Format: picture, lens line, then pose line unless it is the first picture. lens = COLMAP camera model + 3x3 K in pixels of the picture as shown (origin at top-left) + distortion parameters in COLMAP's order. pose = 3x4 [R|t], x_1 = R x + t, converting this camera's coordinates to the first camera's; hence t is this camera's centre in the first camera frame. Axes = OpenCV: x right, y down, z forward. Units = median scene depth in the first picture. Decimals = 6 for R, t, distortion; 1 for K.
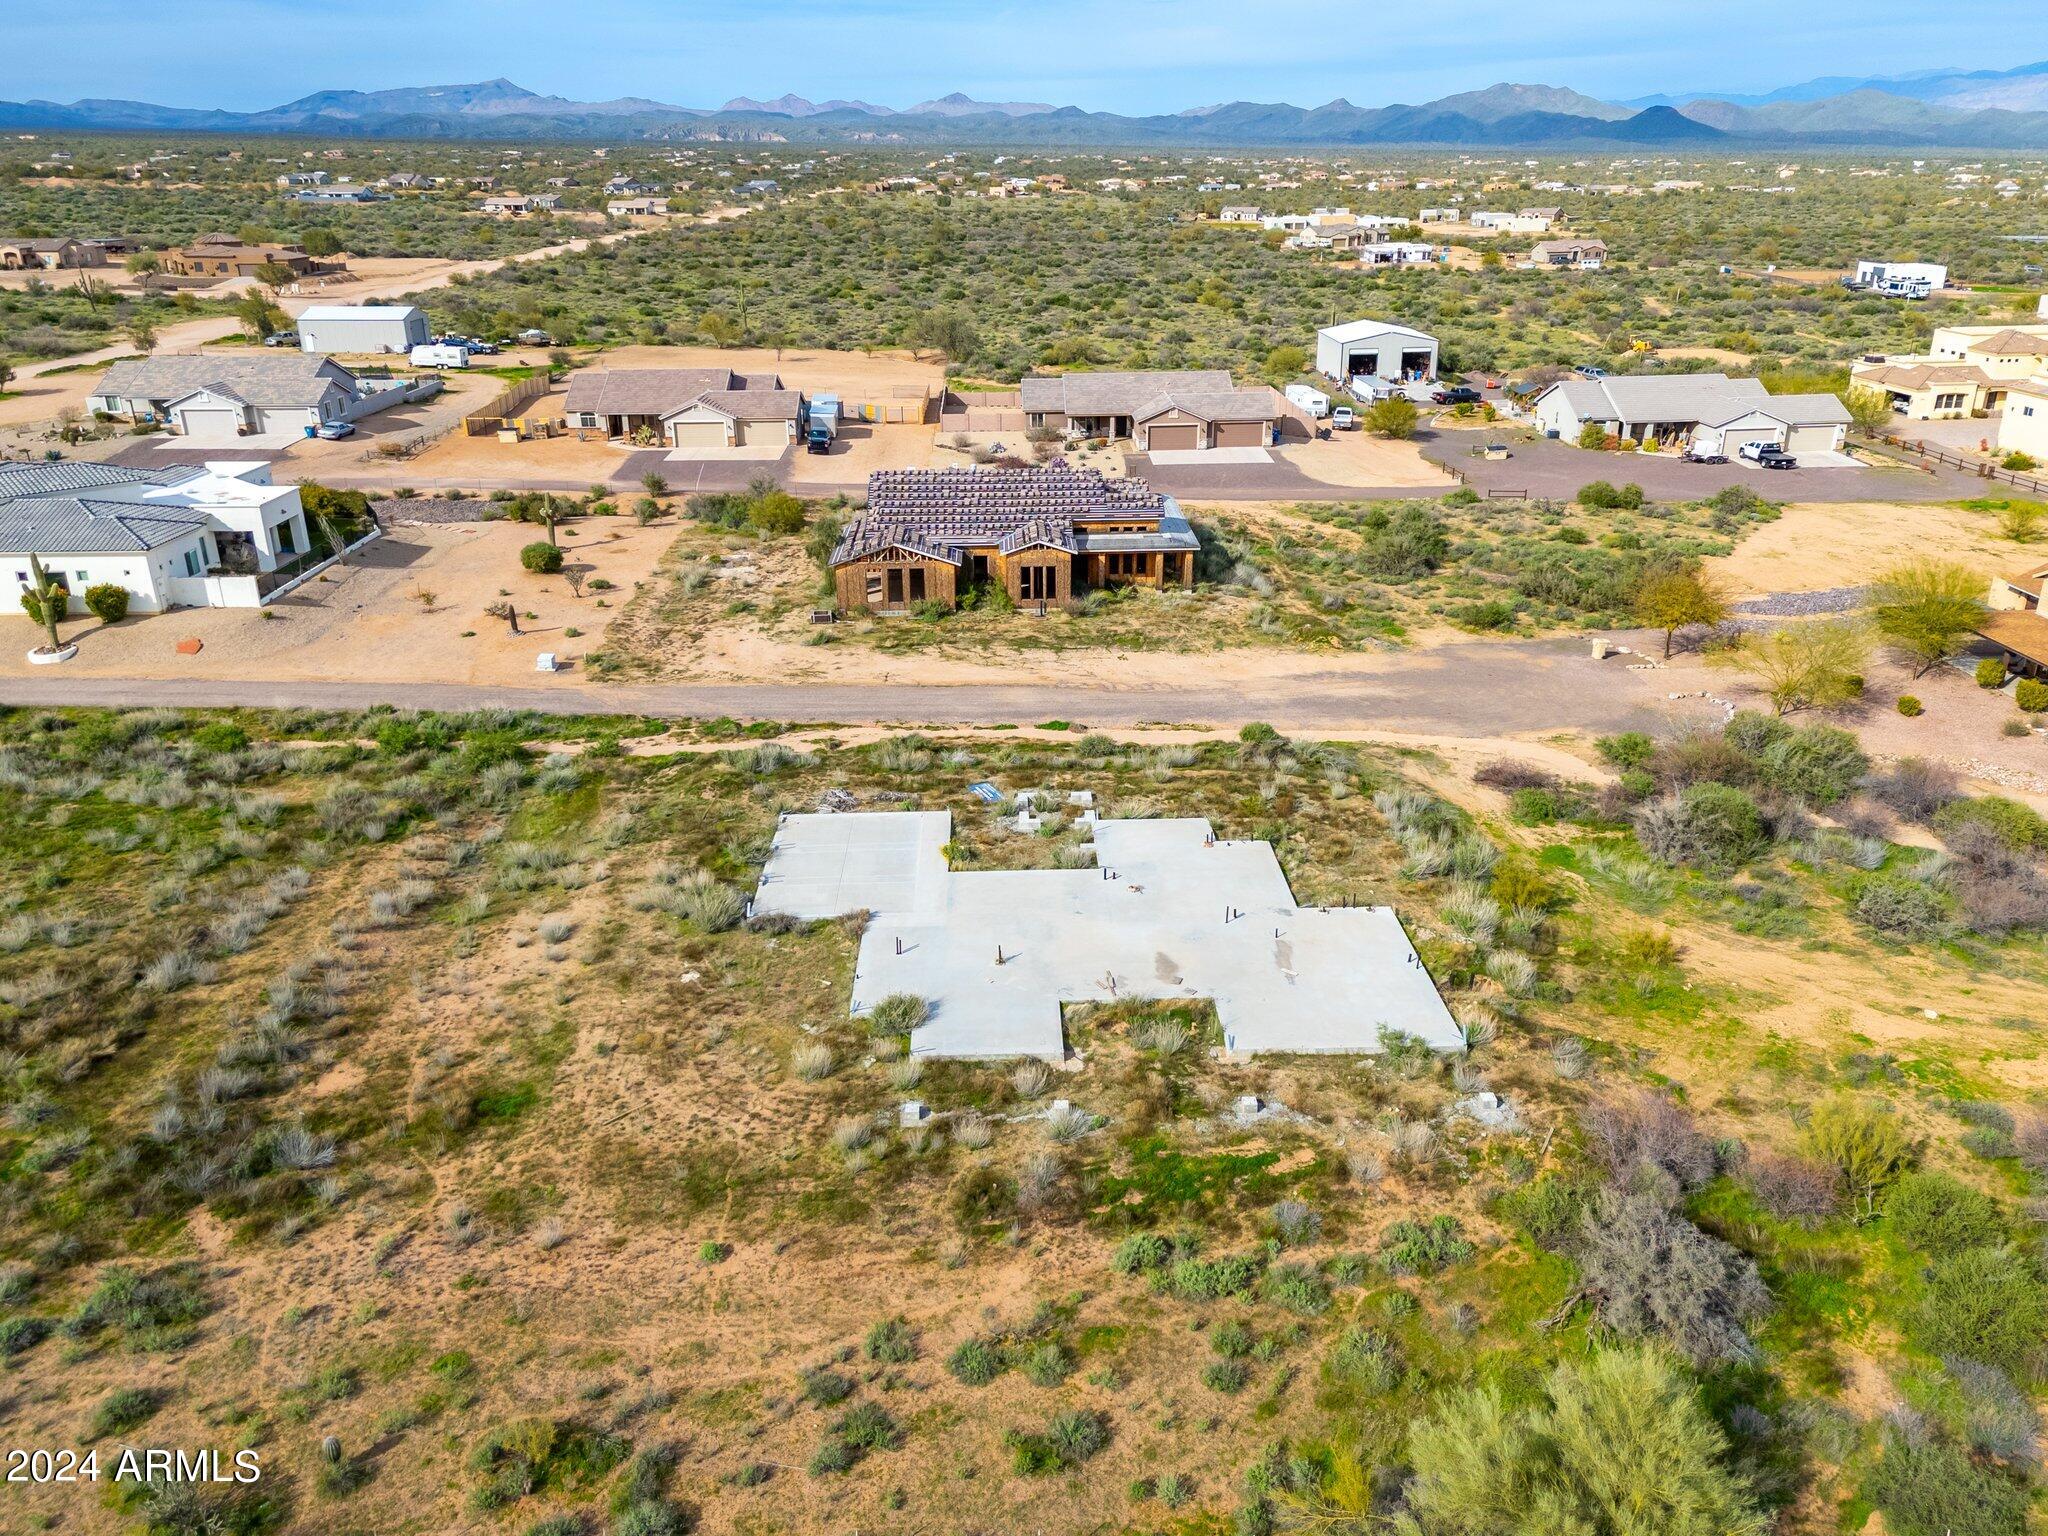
lens RADIAL K [[1514.4, 0, 1018.8], [0, 1514.4, 767.7], [0, 0, 1]] dist [0.084325, -0.054874]
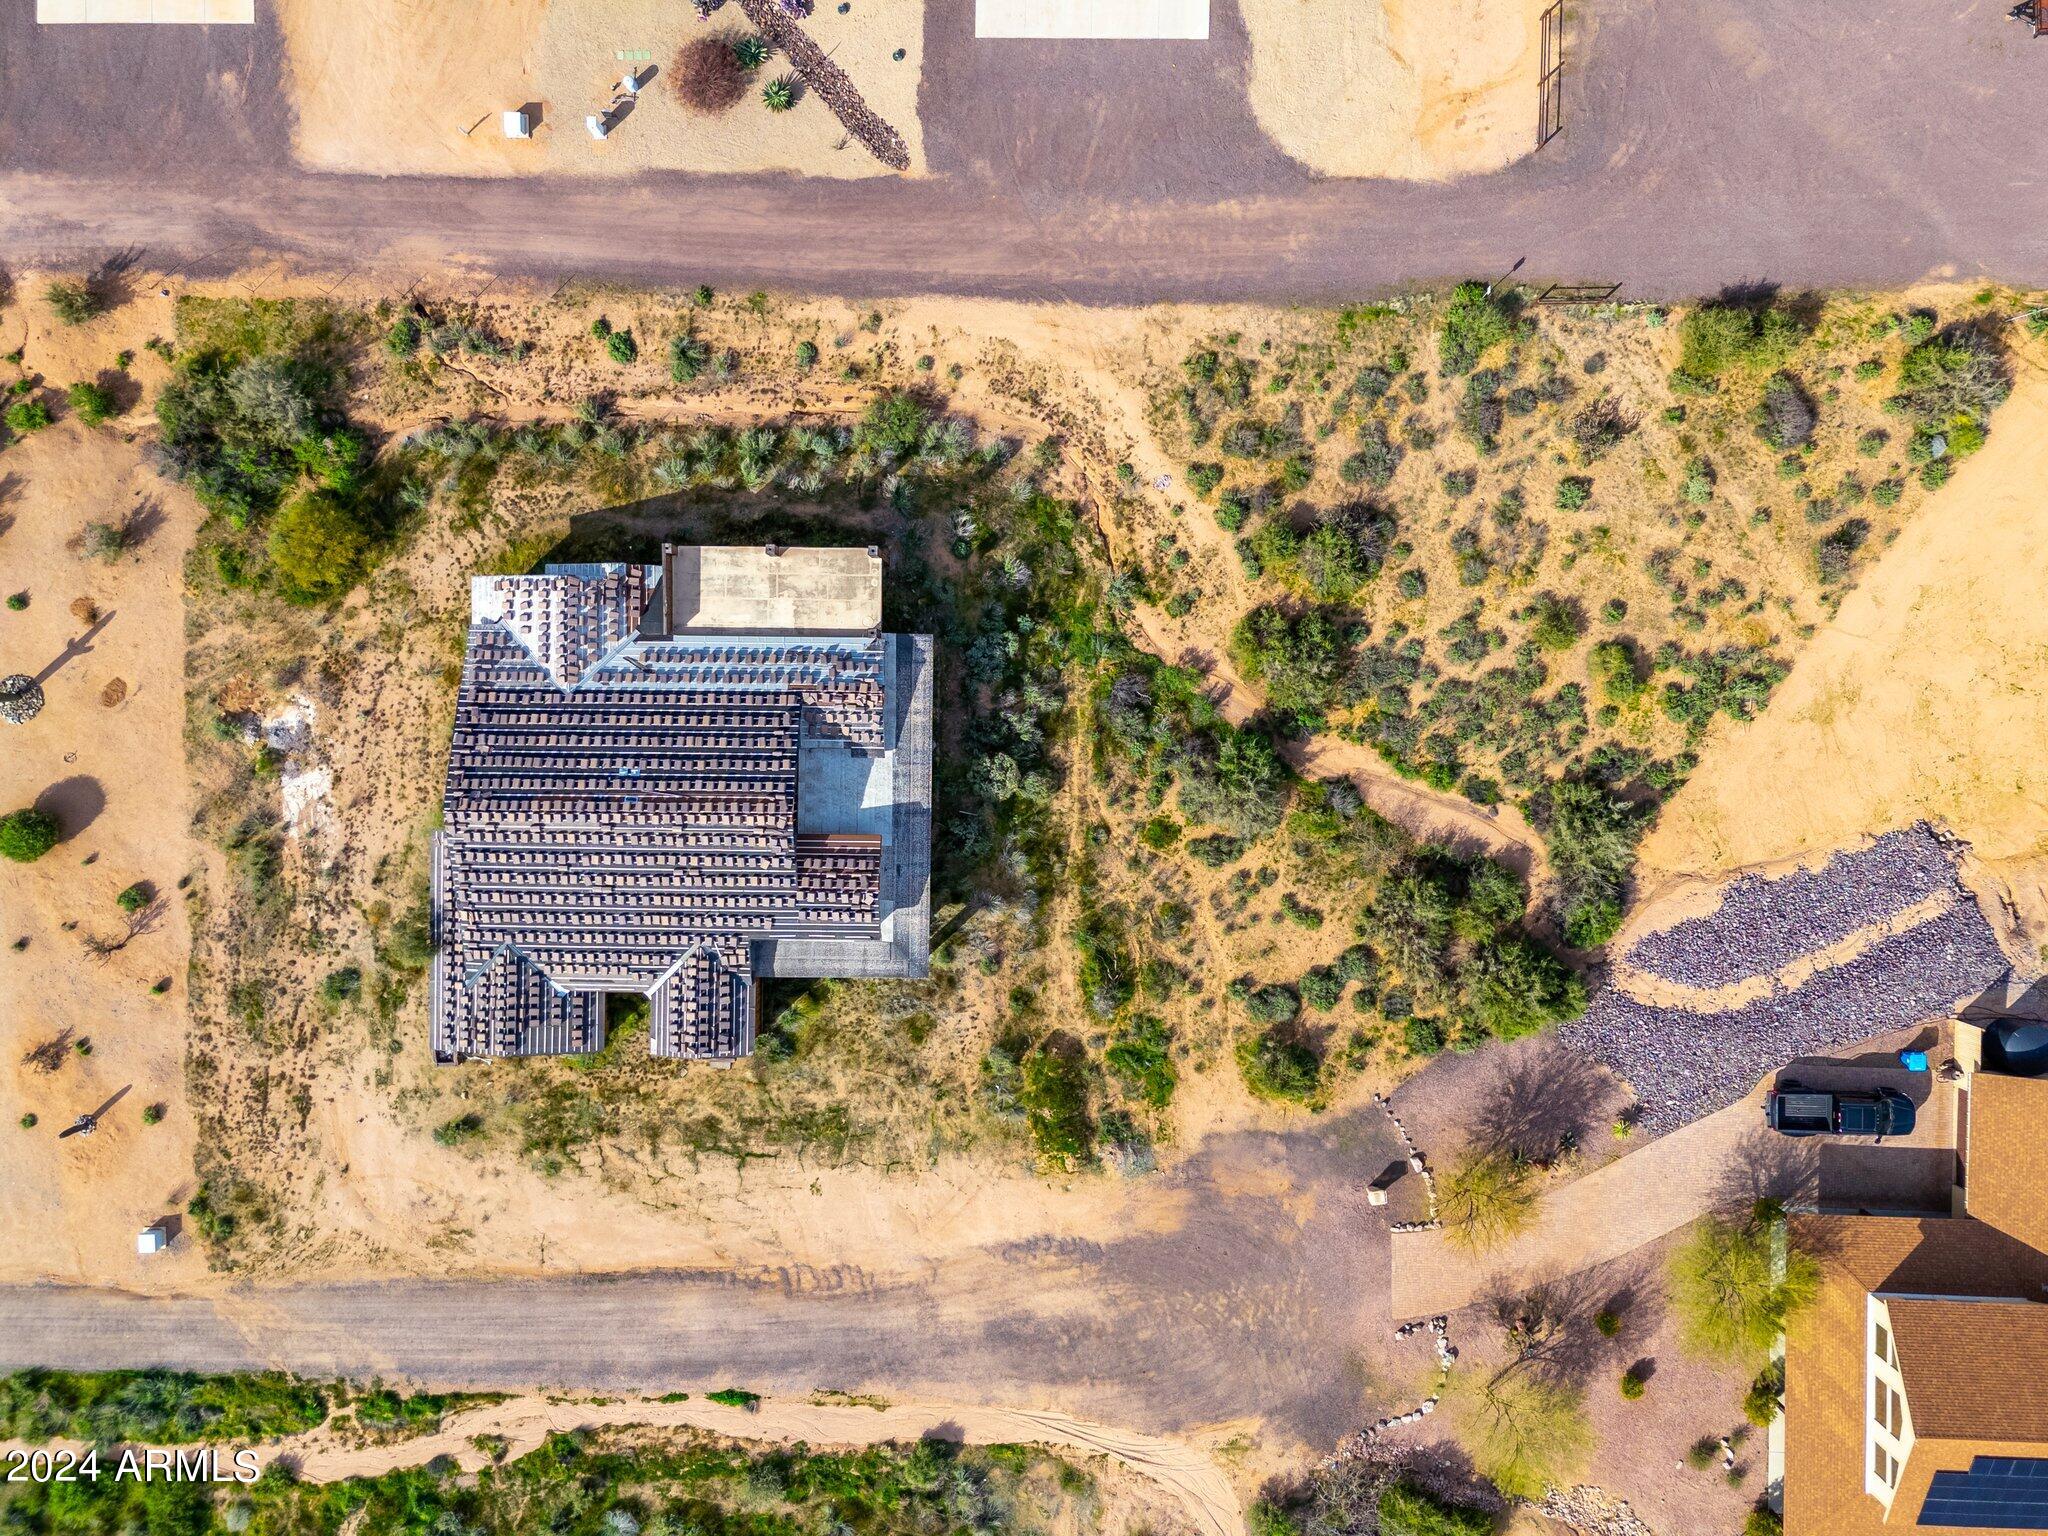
lens RADIAL K [[1505.8, 0, 1010.2], [0, 1505.8, 769.1], [0, 0, 1]] dist [0.070604, -0.030699]
pose [[0.999280, 0.031707, -0.020833, 0.184122], [0.008463, 0.348983, 0.937091, -0.932411], [0.036982, -0.936593, 0.348463, 0.904518]]
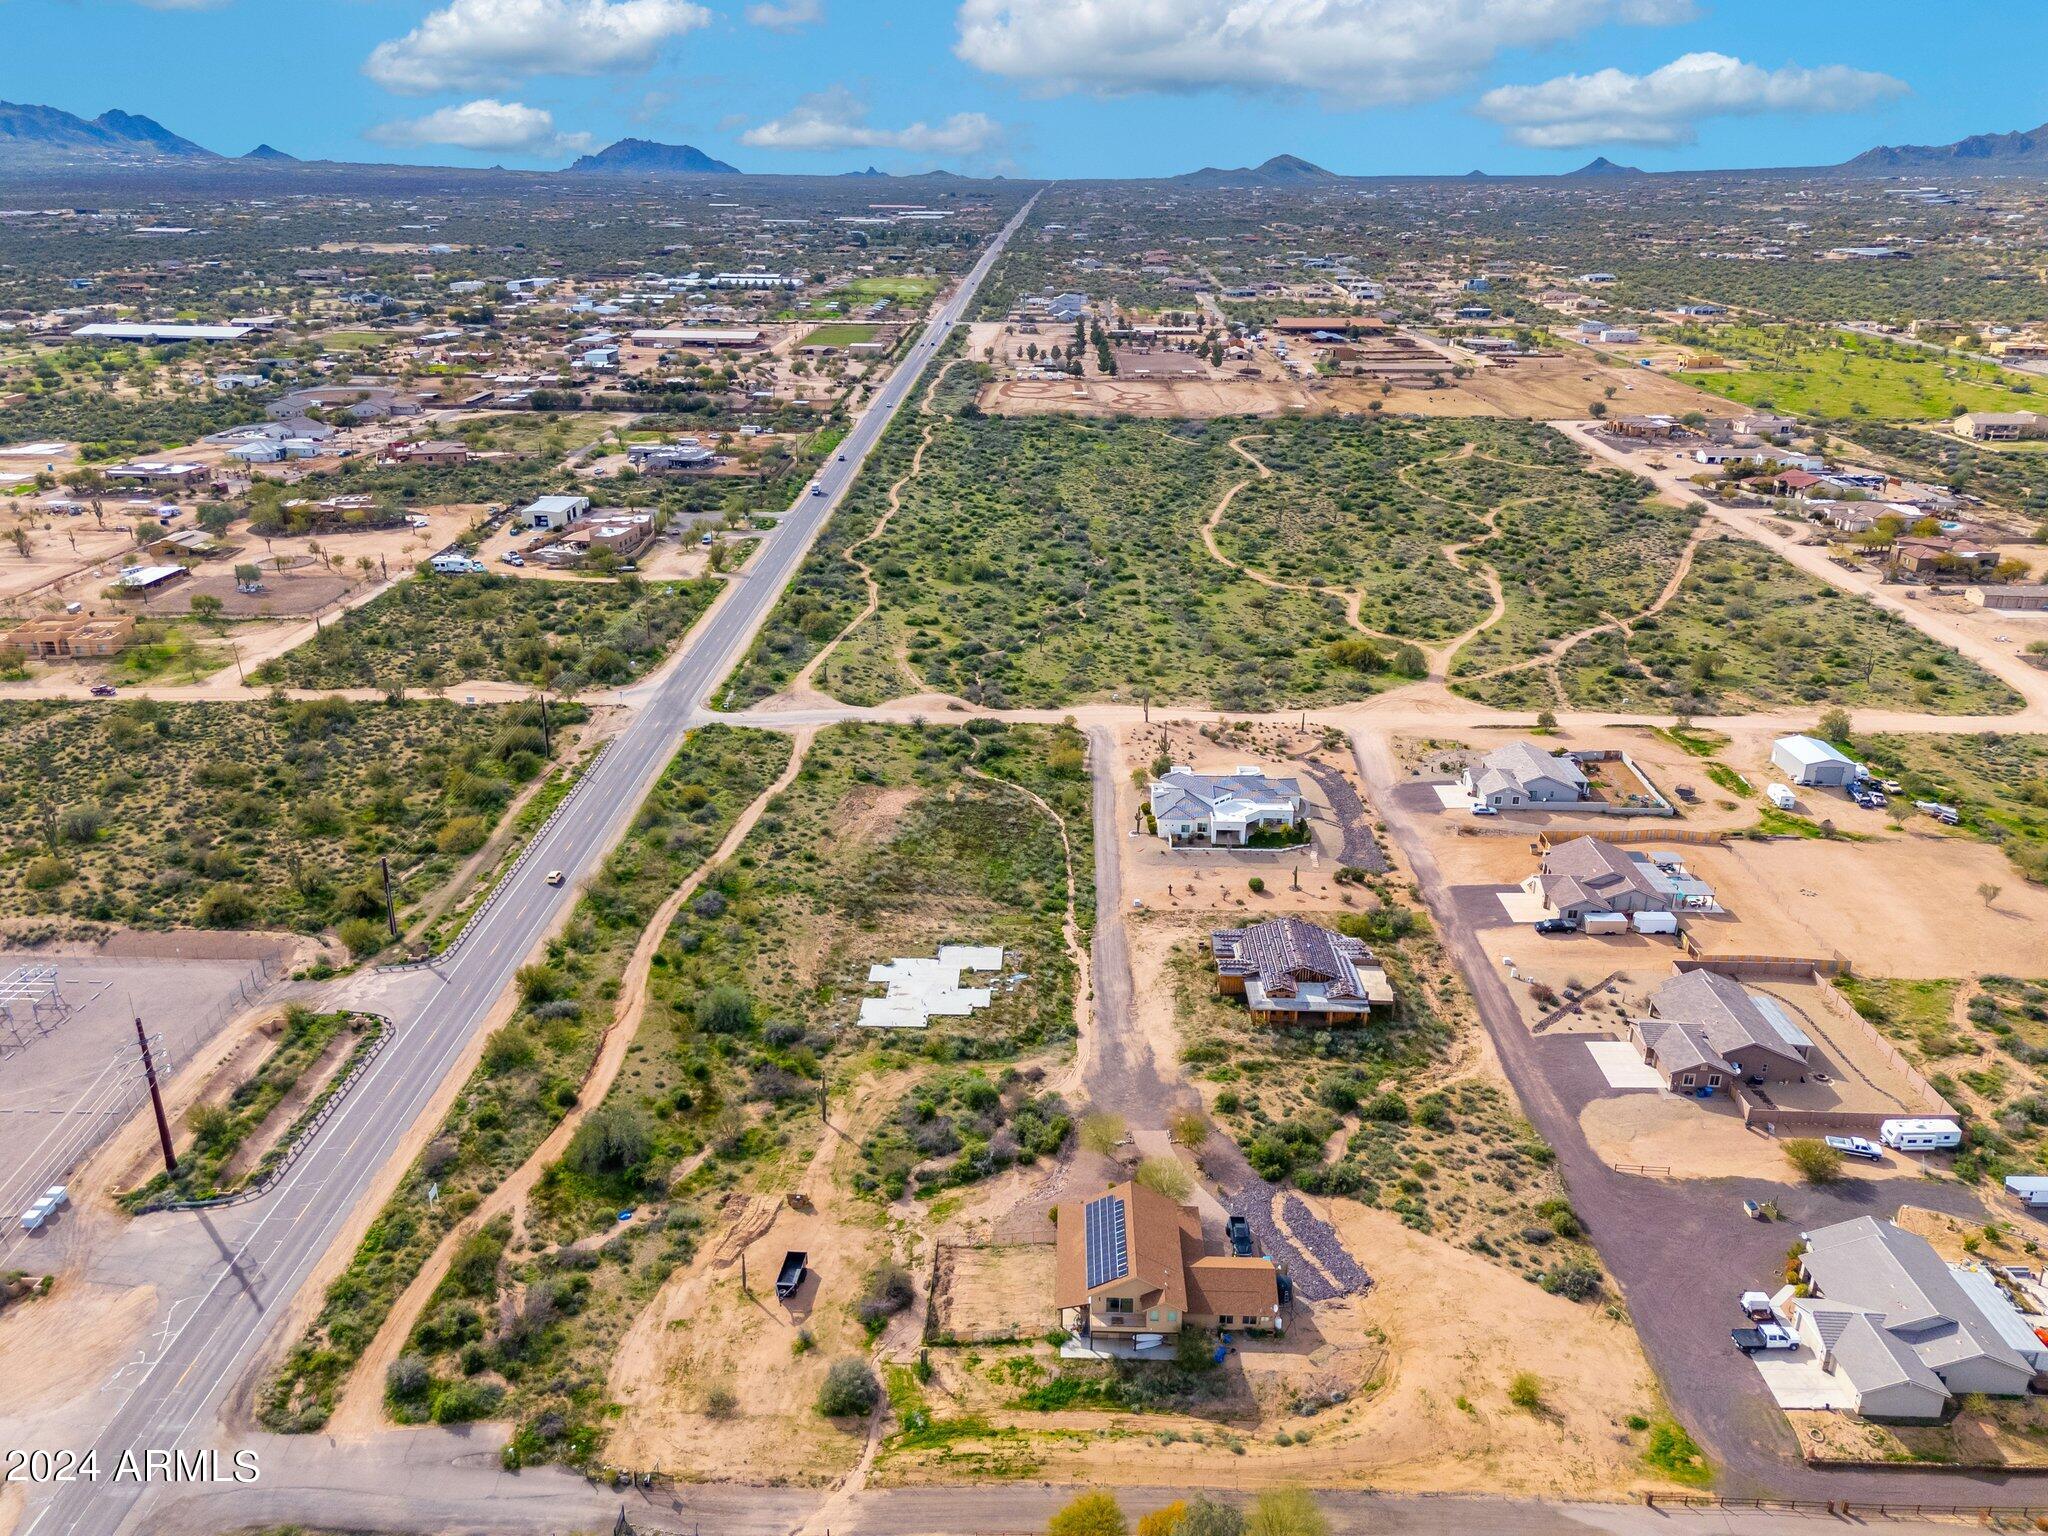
lens RADIAL K [[1512.6, 0, 1032.0], [0, 1512.6, 735.4], [0, 0, 1]] dist [0.094886, -0.071458]
pose [[-0.041025, 0.344155, -0.938016, 2.173696], [-0.375524, 0.864667, 0.333667, -1.164496], [0.925904, 0.365936, 0.093765, 0.397101]]
